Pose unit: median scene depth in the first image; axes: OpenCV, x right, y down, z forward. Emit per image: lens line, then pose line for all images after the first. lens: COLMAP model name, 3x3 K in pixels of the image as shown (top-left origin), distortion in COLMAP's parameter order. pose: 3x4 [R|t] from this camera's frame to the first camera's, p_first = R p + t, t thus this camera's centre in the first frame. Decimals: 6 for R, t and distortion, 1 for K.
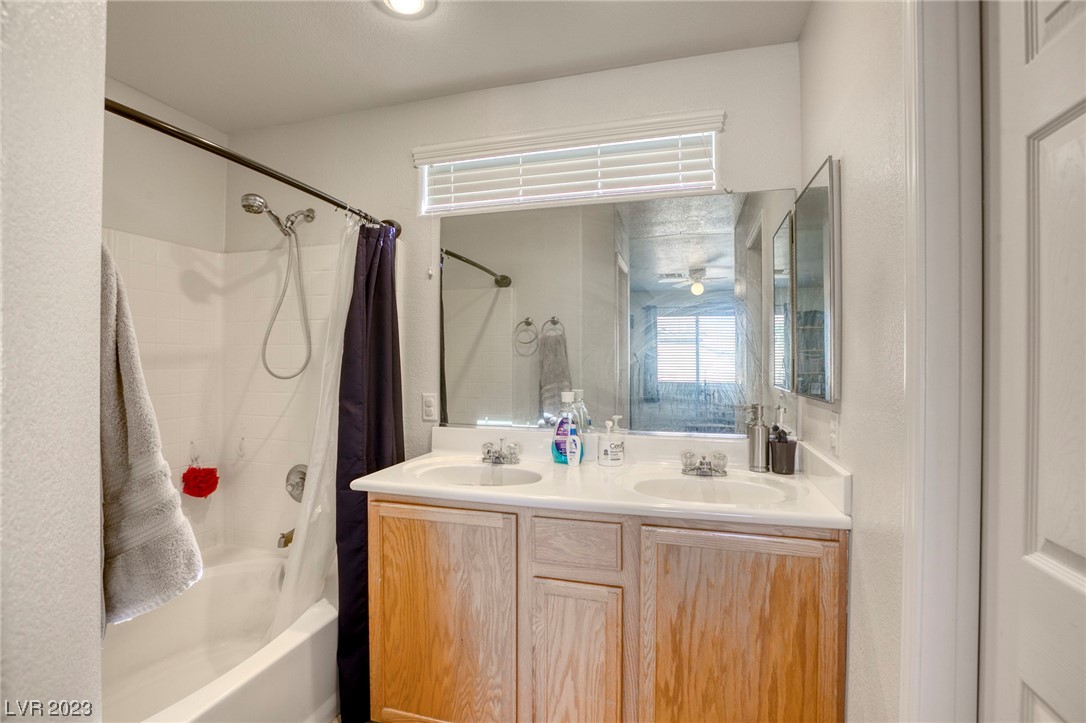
lens RADIAL K [[493.1, 0, 538.1], [0, 493.1, 359.4], [0, 0, 1]] dist [-0.054568, 0.019609]
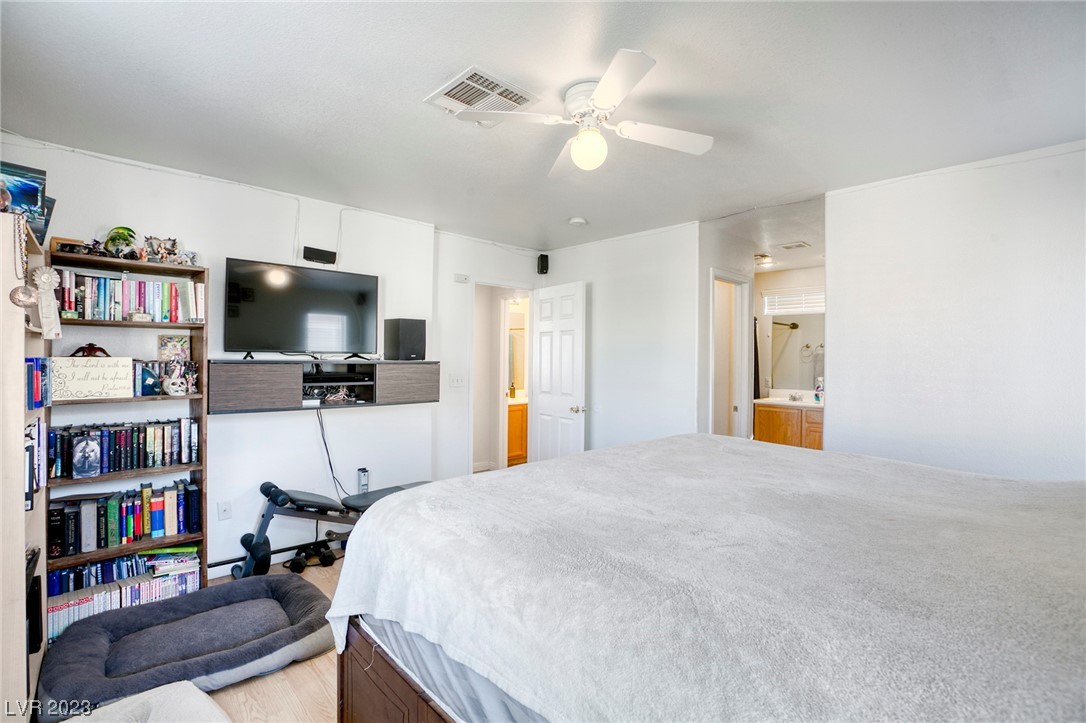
lens RADIAL K [[493.1, 0, 538.1], [0, 493.1, 359.4], [0, 0, 1]] dist [-0.054568, 0.019609]
pose [[0.859598, 0.009232, -0.510887, 0.076861], [-0.007638, 0.999957, 0.005219, -0.039122], [0.510913, -0.000584, 0.859632, -2.086482]]
